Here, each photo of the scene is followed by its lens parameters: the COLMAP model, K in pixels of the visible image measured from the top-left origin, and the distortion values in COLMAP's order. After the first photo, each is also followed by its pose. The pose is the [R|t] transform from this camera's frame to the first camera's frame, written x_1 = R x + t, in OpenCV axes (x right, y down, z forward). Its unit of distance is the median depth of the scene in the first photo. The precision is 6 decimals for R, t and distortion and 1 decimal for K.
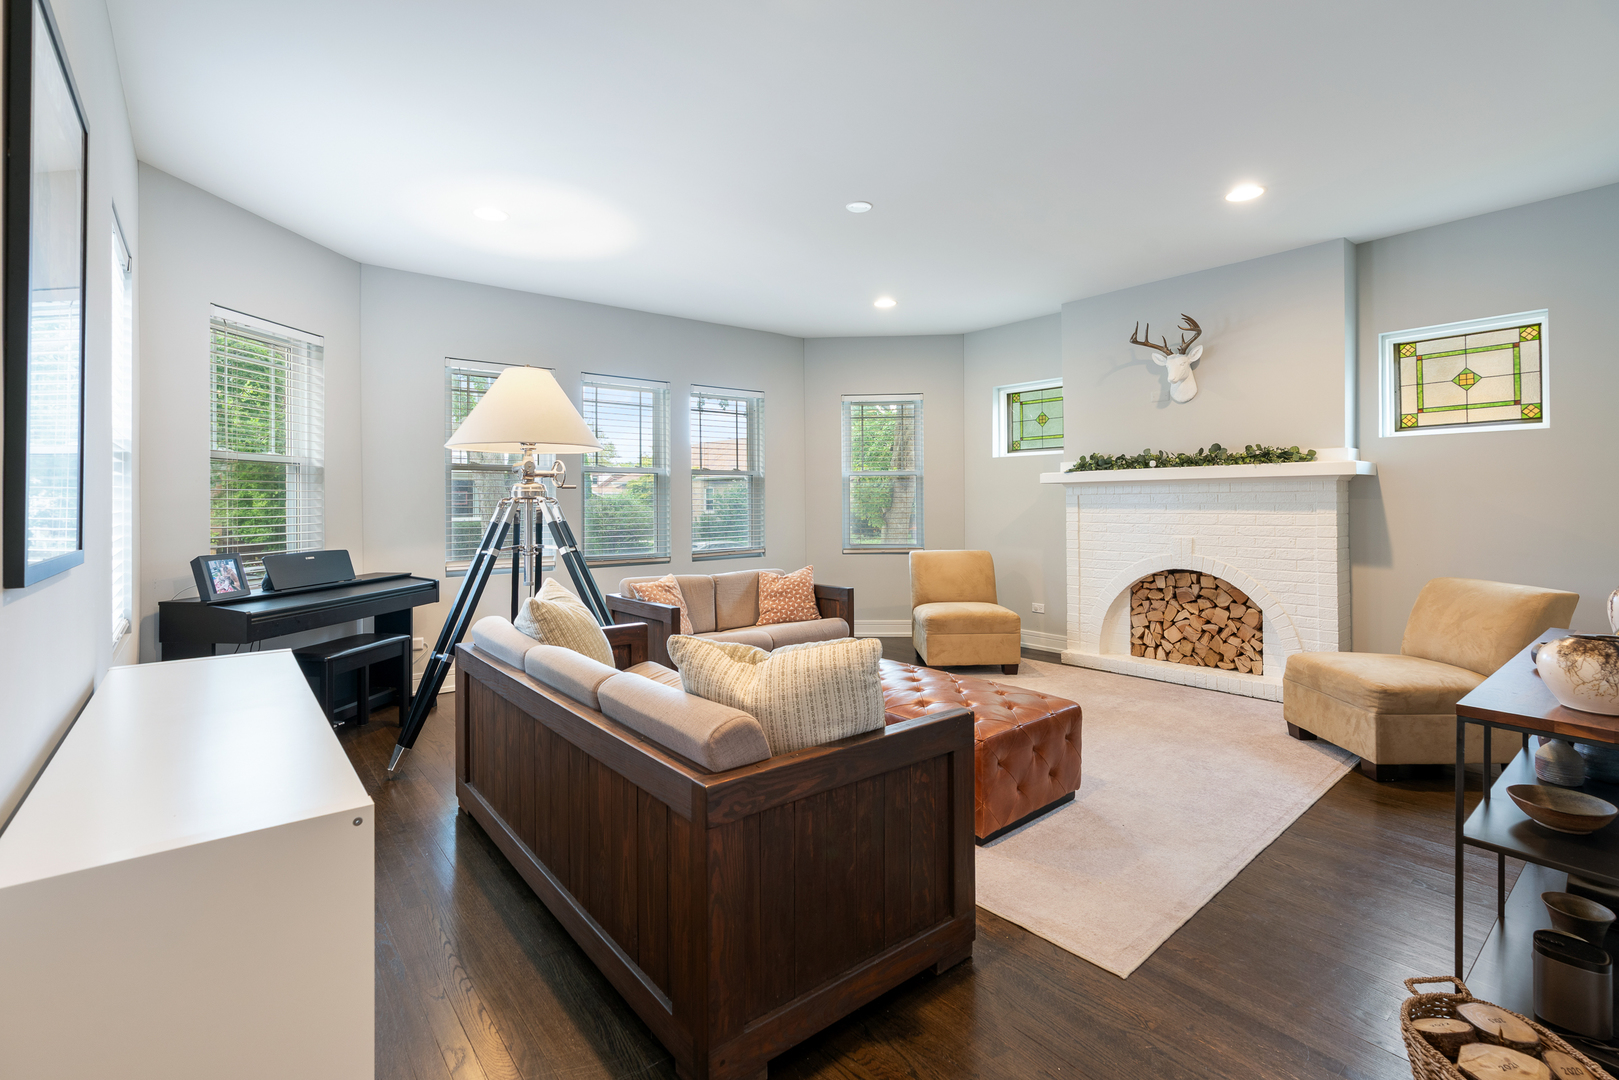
lens RADIAL K [[728.3, 0, 809.0], [0, 728.3, 538.0], [0, 0, 1]] dist [-0.015566, 0.003426]
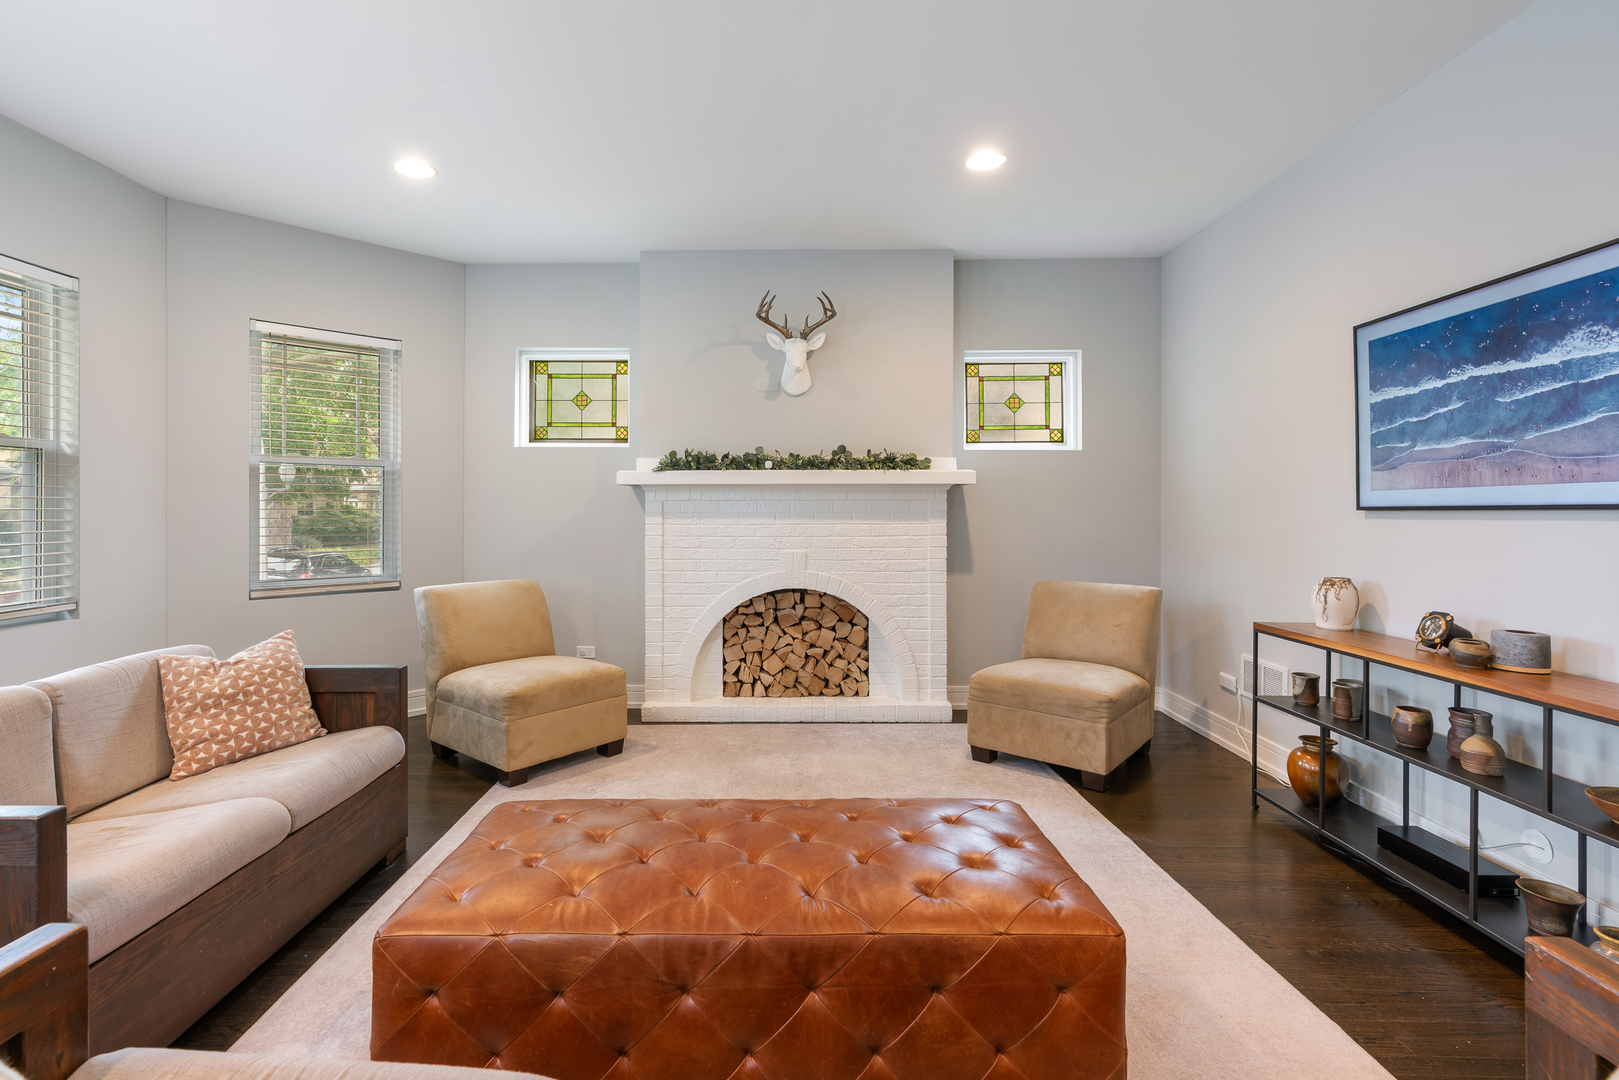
lens RADIAL K [[772.4, 0, 807.5], [0, 772.4, 526.4], [0, 0, 1]] dist [-0.003125, 0.000294]
pose [[0.644340, -0.006646, 0.764710, -0.177776], [0.032595, 0.999292, -0.018780, -0.012852], [-0.764044, 0.037026, 0.644101, 0.390017]]
